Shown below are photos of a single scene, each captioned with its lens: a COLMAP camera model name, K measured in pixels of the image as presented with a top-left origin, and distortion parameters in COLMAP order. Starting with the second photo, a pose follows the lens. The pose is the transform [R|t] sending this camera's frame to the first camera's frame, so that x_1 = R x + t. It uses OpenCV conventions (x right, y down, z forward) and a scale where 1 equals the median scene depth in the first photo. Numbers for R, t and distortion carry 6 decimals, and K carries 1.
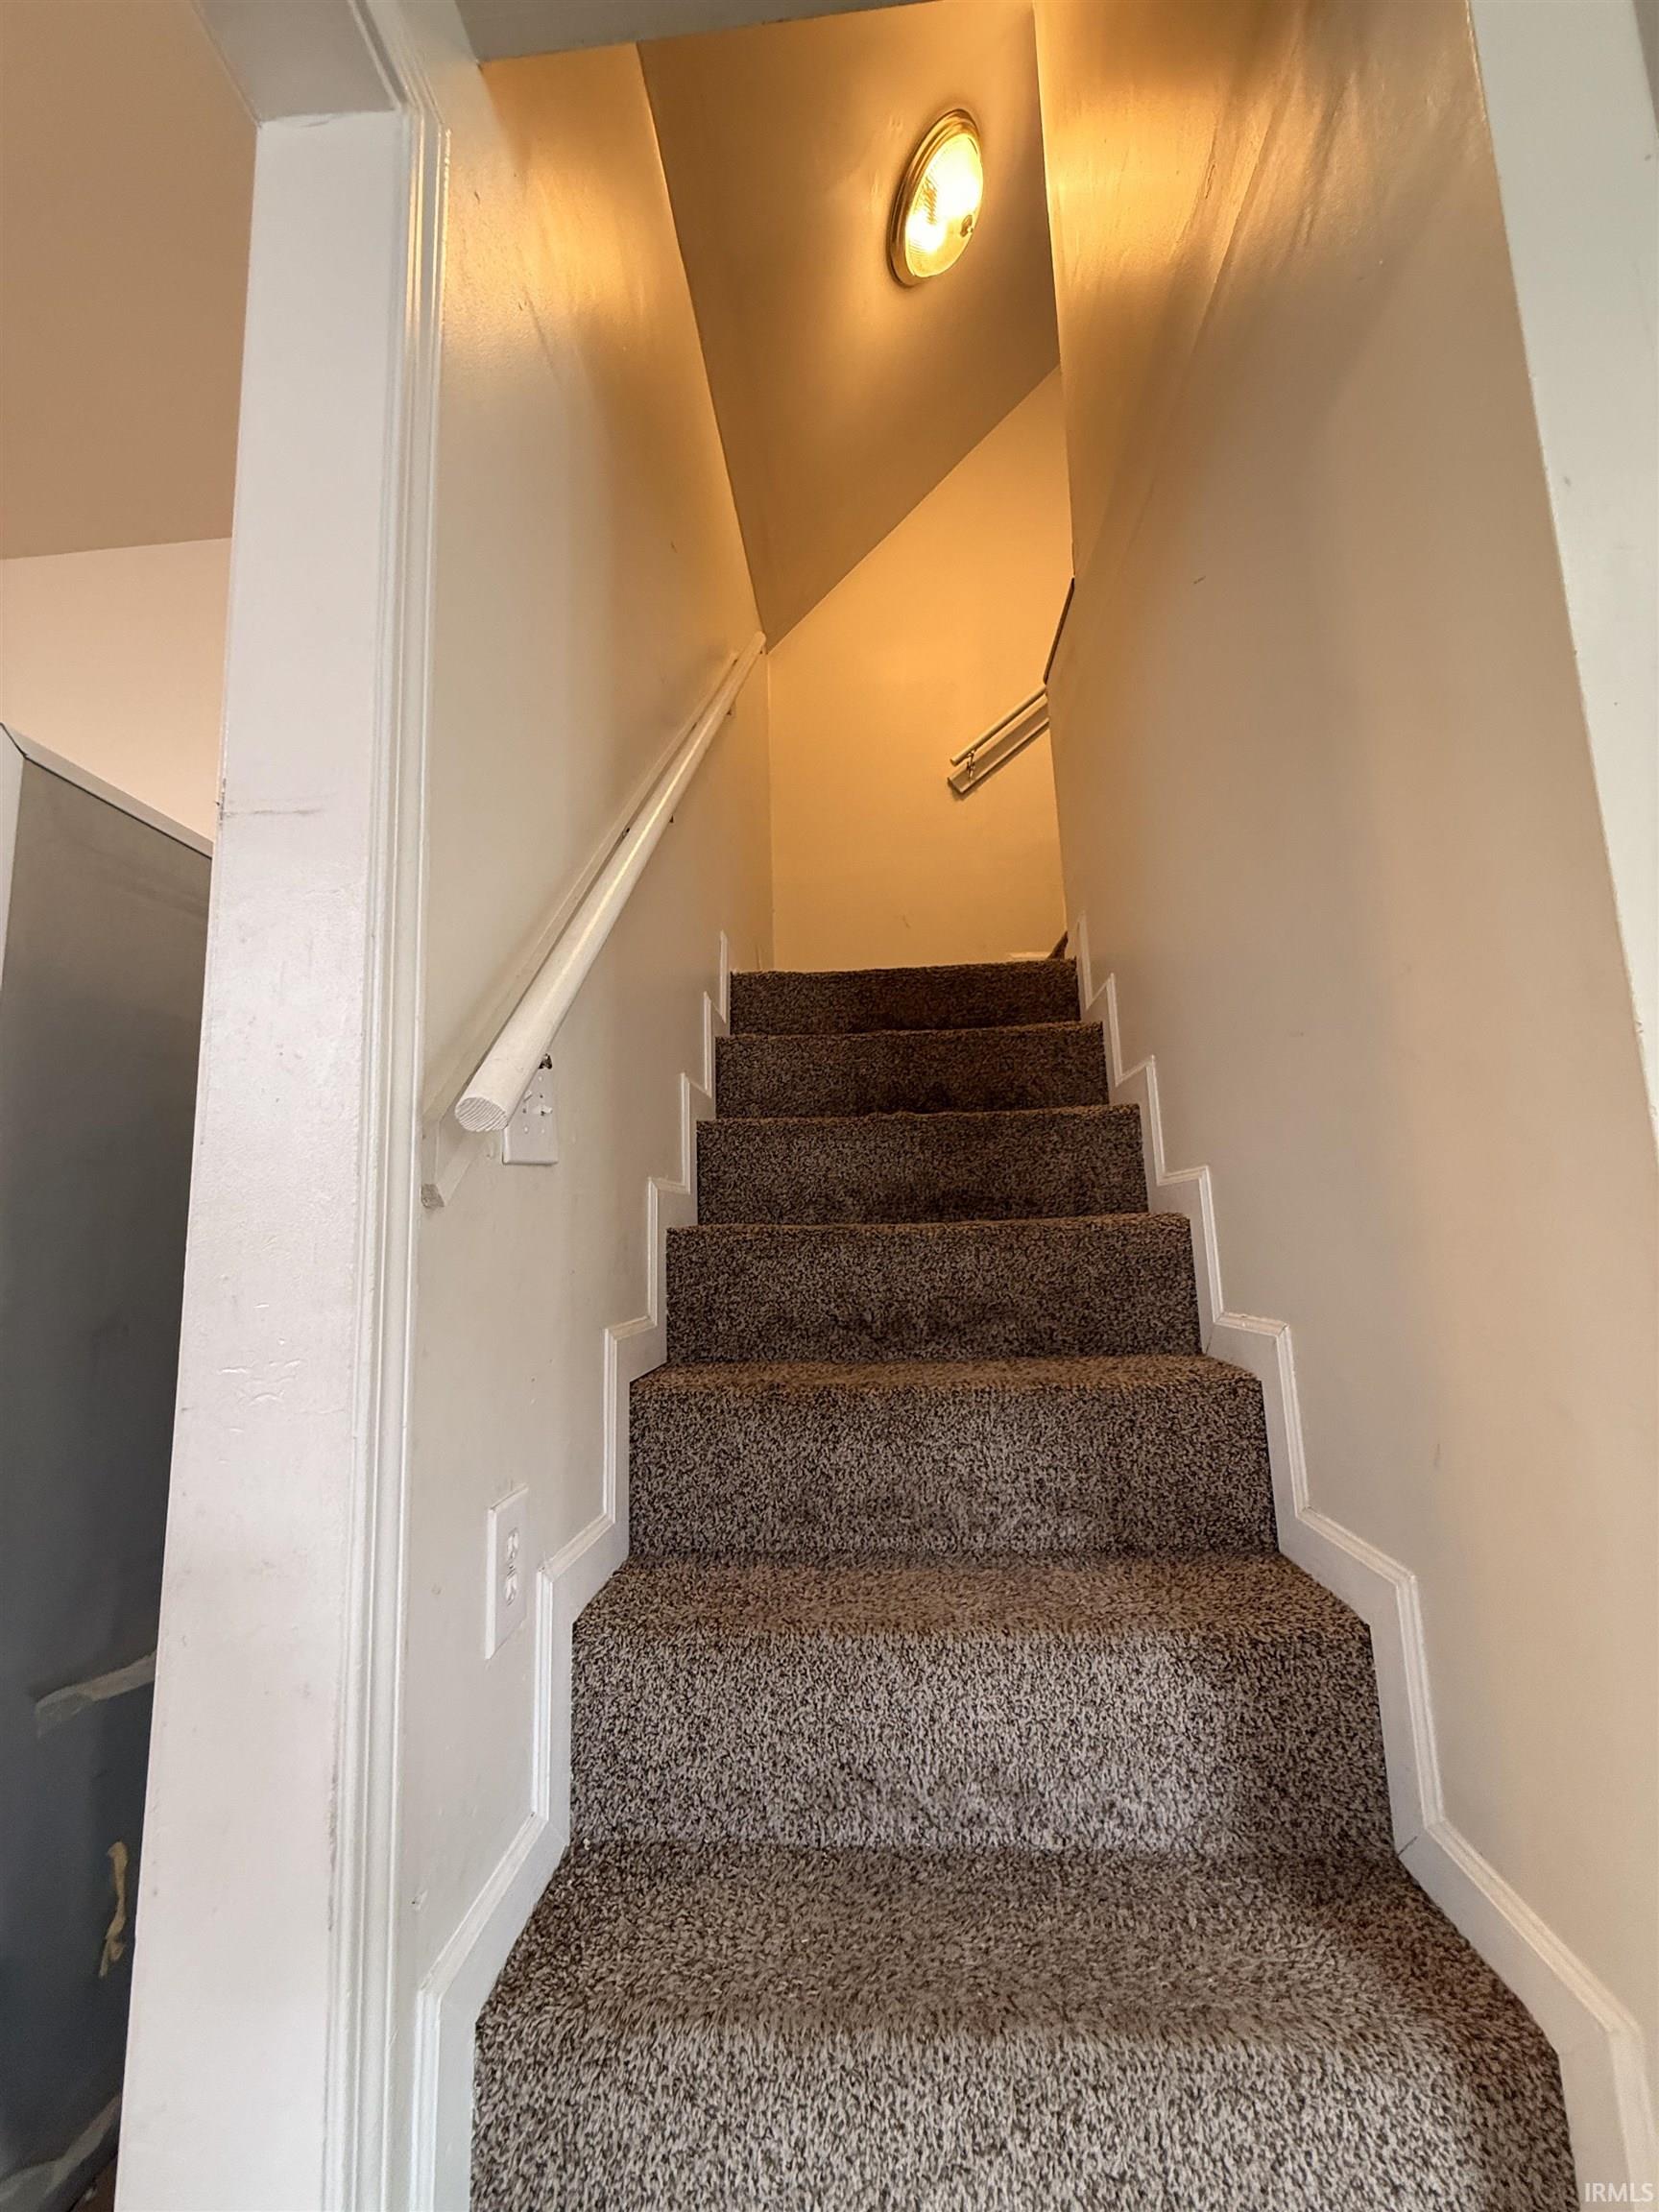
lens RADIAL K [[883.4, 0, 829.5], [0, 883.4, 1106.0], [0, 0, 1]] dist [0.001499, -0.000366]
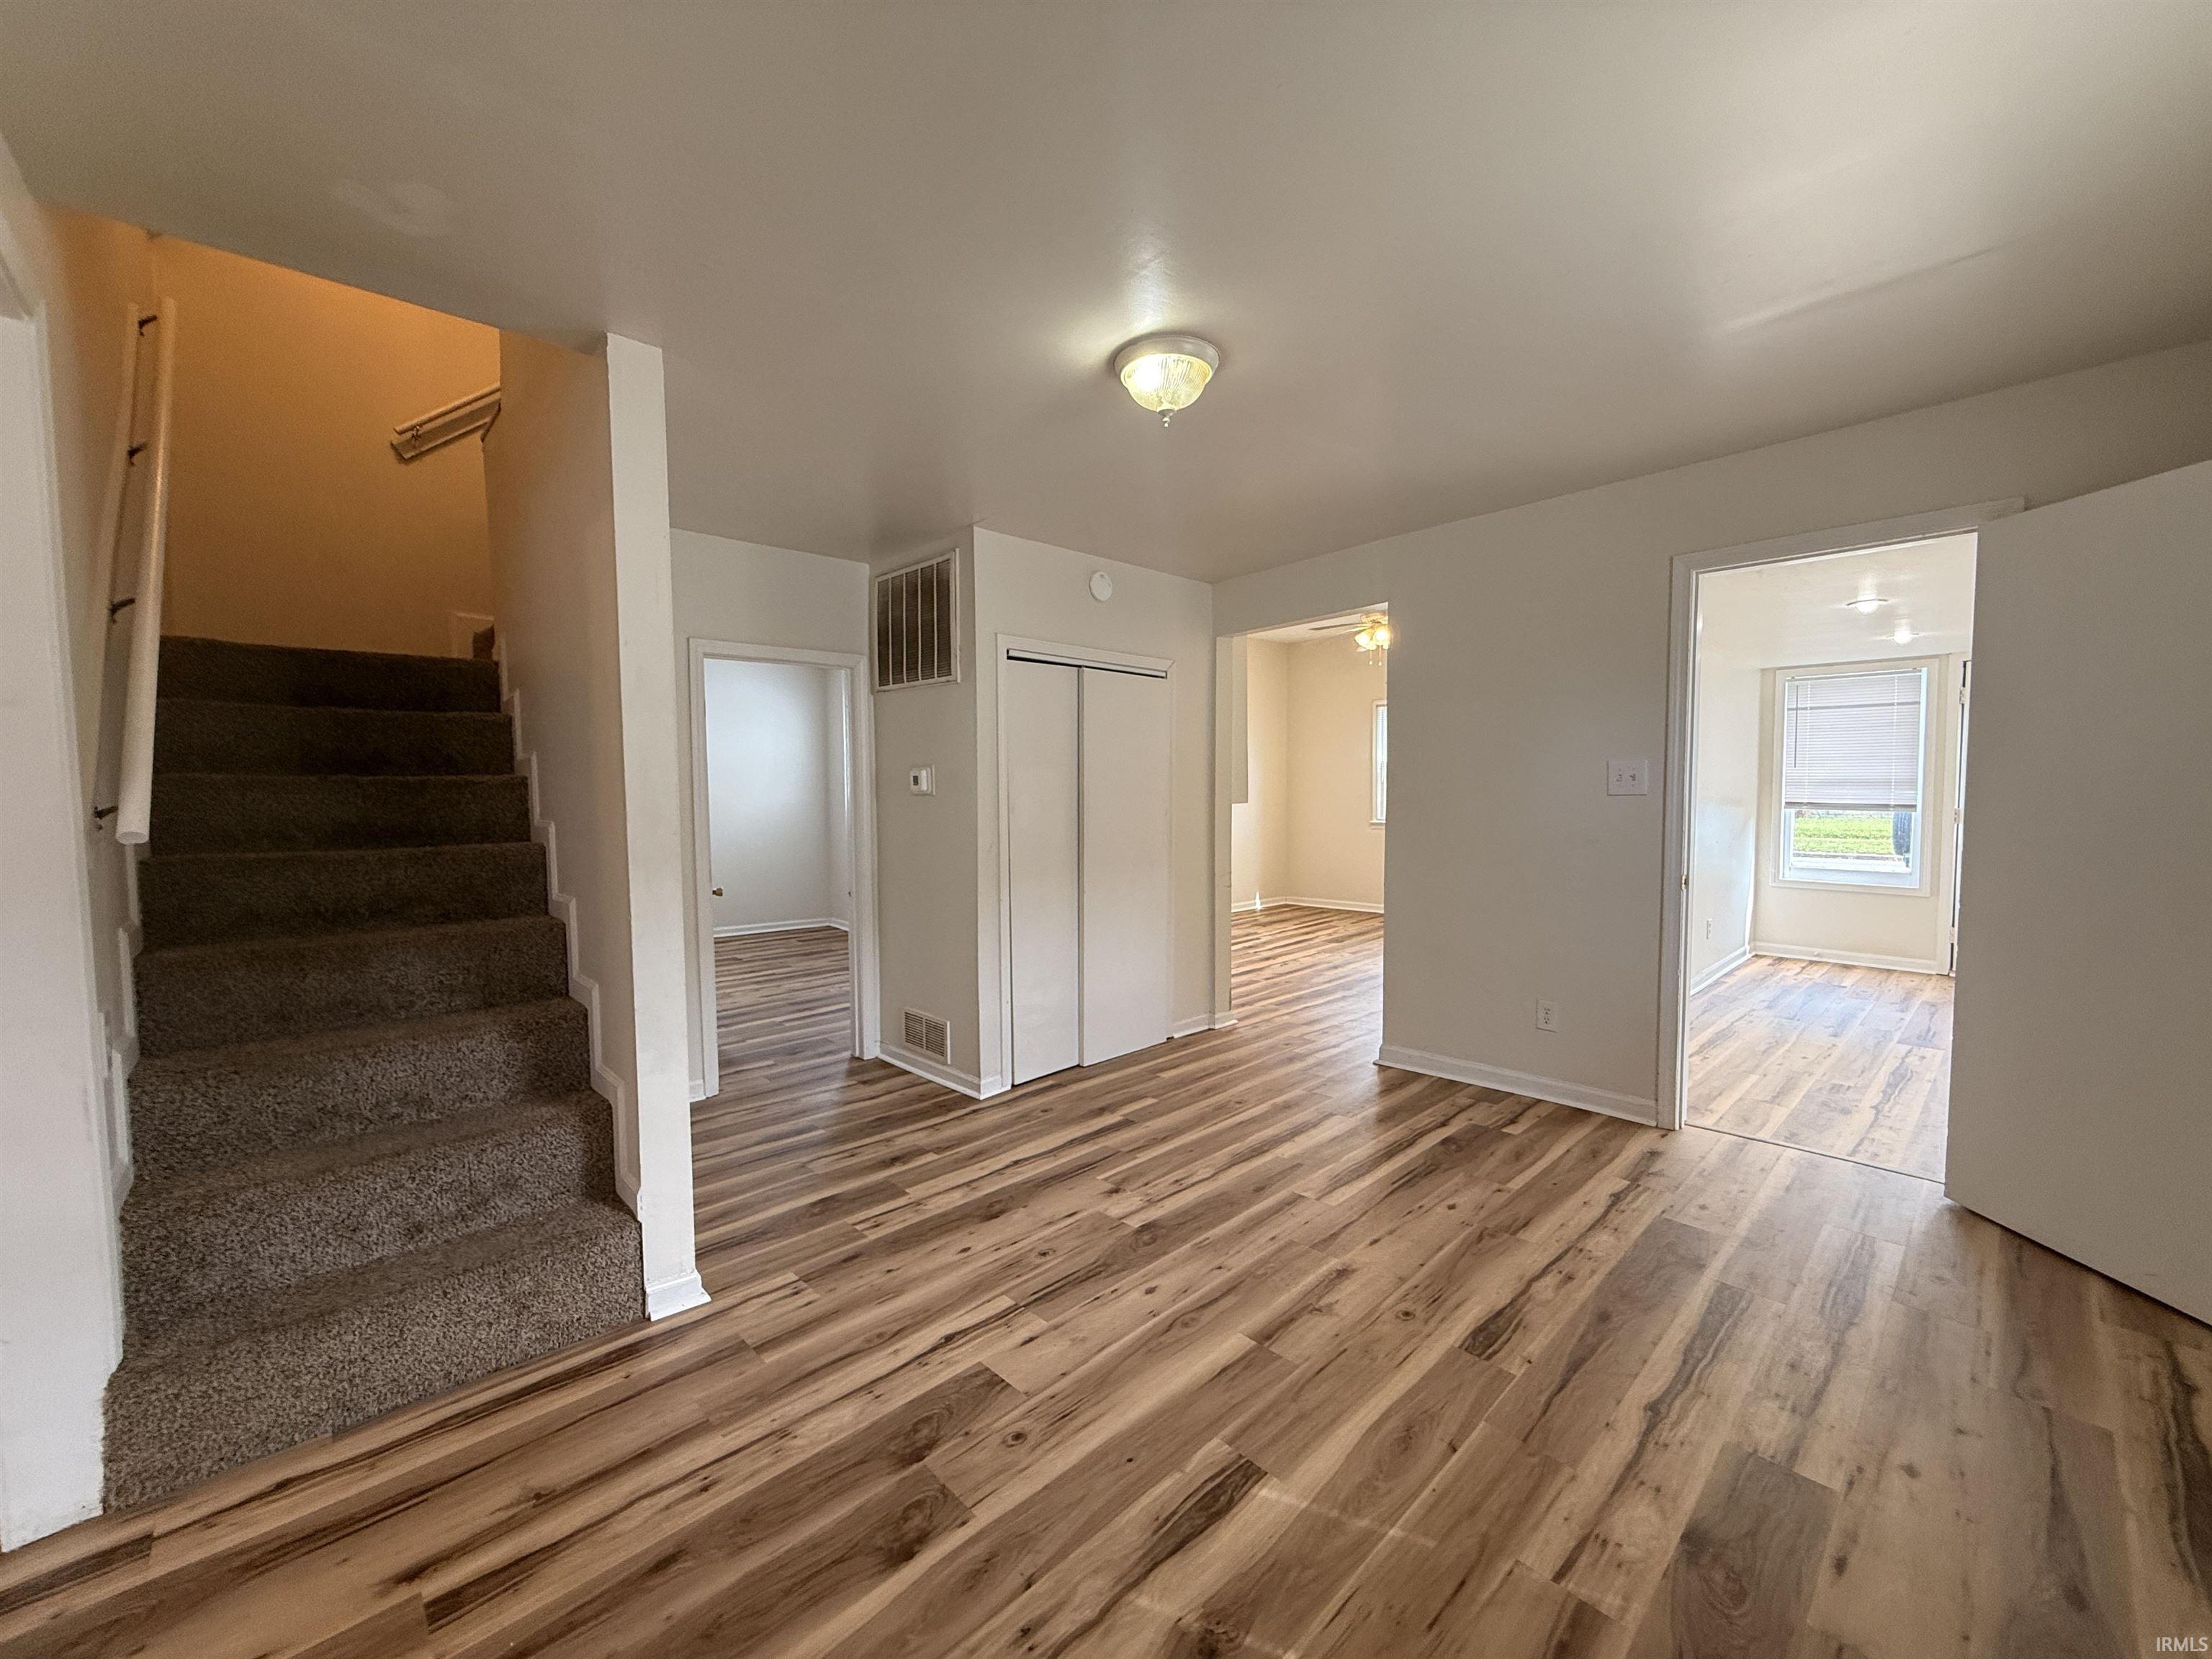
lens RADIAL K [[883.4, 0, 1102.2], [0, 883.4, 830.3], [0, 0, 1]] dist [0.001499, -0.000366]
pose [[0.688368, -0.011700, 0.725267, -0.154535], [-0.112643, 0.986016, 0.122819, -0.283653], [-0.716562, -0.166241, 0.677424, -1.180250]]
